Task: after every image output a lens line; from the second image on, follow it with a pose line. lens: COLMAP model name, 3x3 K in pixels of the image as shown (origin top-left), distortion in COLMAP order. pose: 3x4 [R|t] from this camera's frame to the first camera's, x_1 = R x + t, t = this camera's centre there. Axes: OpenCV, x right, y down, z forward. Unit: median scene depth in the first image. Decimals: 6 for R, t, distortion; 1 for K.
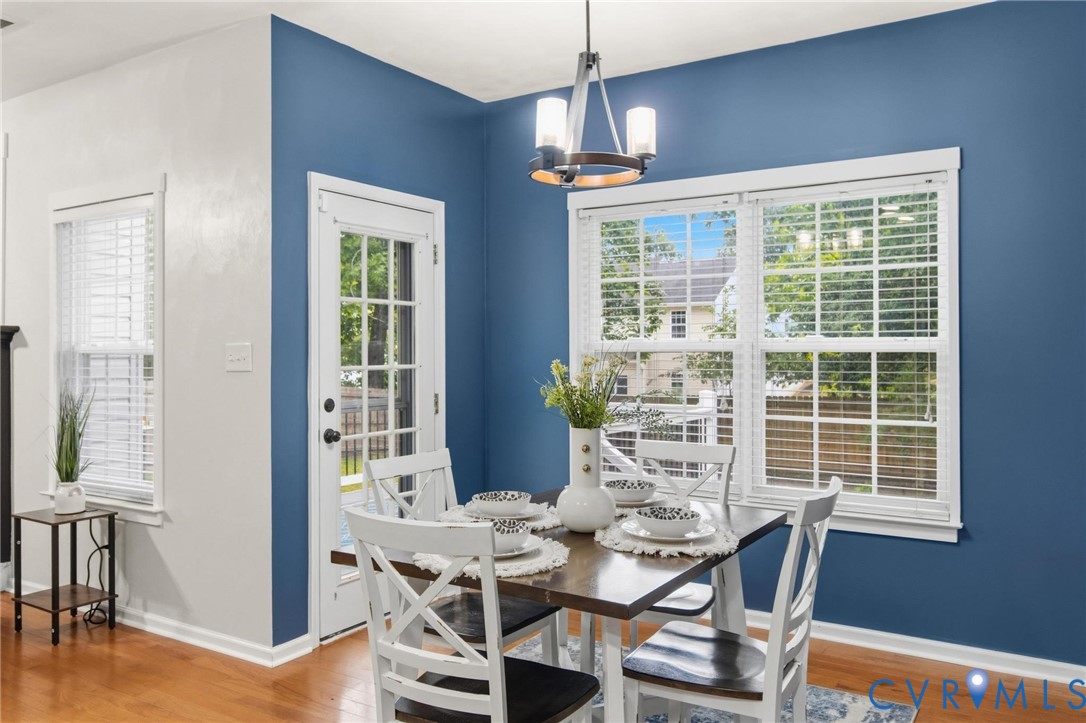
lens RADIAL K [[825.1, 0, 538.1], [0, 825.1, 358.8], [0, 0, 1]] dist [-0.031960, -0.002125]
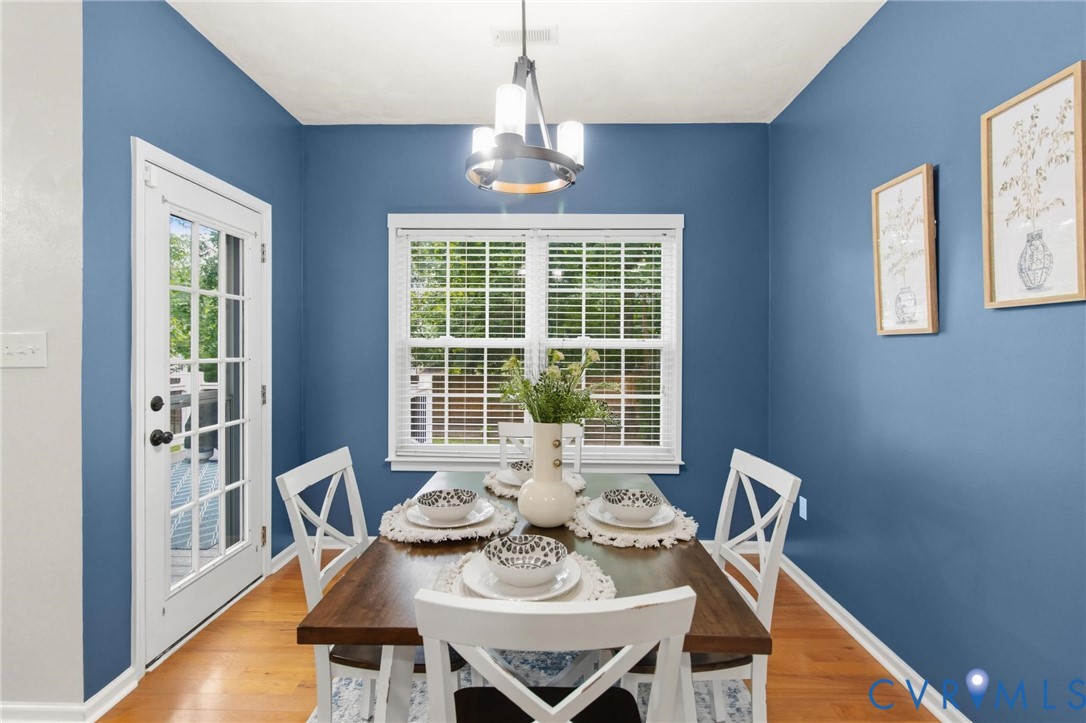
lens RADIAL K [[501.8, 0, 548.5], [0, 501.8, 354.1], [0, 0, 1]] dist [-0.012788, 0.001106]
pose [[0.852741, 0.001312, 0.522332, -0.170474], [-0.003983, 0.999984, 0.003992, -0.001637], [-0.522319, -0.005485, 0.852733, 0.306553]]
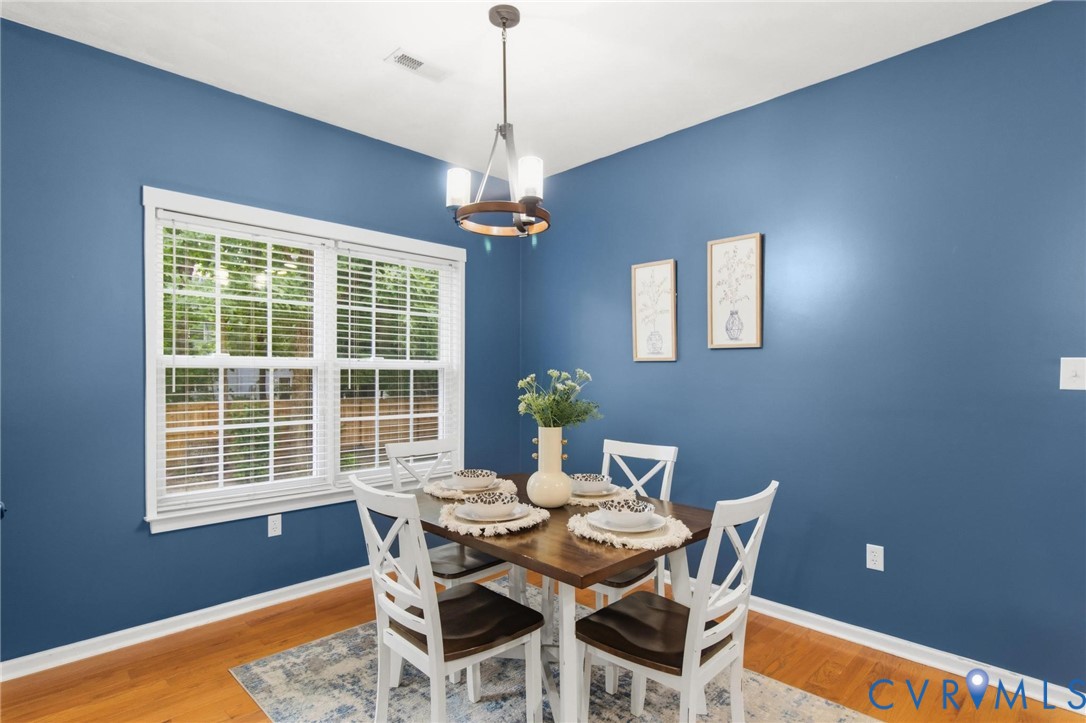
lens RADIAL K [[562.7, 0, 541.7], [0, 562.7, 379.2], [0, 0, 1]] dist [-0.003308, -0.000066]
pose [[0.216258, -0.012121, 0.976261, -0.546378], [-0.000450, 0.999922, 0.012515, -0.003471], [-0.976336, -0.003146, 0.216235, 0.542336]]
